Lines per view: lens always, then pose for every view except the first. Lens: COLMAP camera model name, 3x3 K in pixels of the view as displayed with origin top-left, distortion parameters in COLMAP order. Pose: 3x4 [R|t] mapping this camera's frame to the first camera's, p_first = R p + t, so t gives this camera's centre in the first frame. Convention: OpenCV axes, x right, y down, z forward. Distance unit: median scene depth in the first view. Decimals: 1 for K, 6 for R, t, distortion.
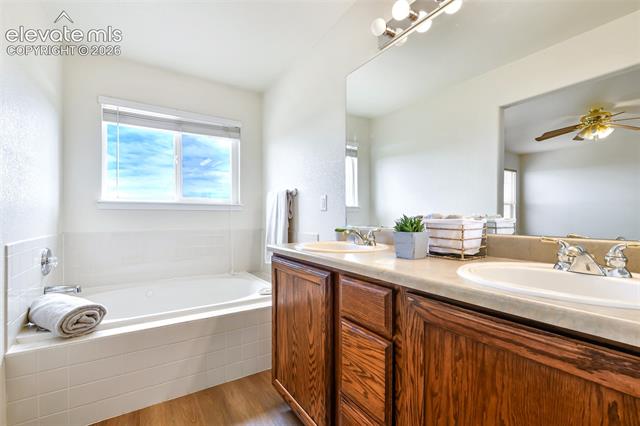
lens RADIAL K [[282.9, 0, 320.8], [0, 282.9, 214.9], [0, 0, 1]] dist [-0.000807, -0.000078]
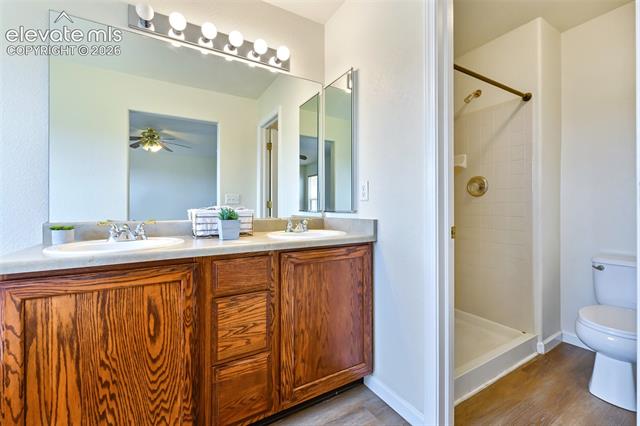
lens RADIAL K [[276.6, 0, 319.9], [0, 276.6, 209.6], [0, 0, 1]] dist [0.002401, -0.001018]
pose [[0.021248, -0.001165, 0.999774, -1.121651], [-0.000808, 0.999999, 0.001183, 0.012602], [-0.999774, -0.000833, 0.021247, 0.631342]]
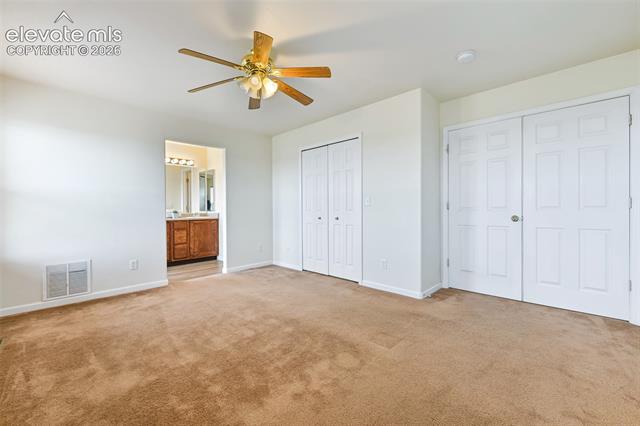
lens RADIAL K [[276.6, 0, 318.0], [0, 276.6, 208.7], [0, 0, 1]] dist [0.002401, -0.001018]
pose [[-0.229940, 0.003292, 0.973199, -6.002128], [0.006014, 0.999980, -0.001961, 0.007755], [-0.973186, 0.005402, -0.229955, -0.423450]]
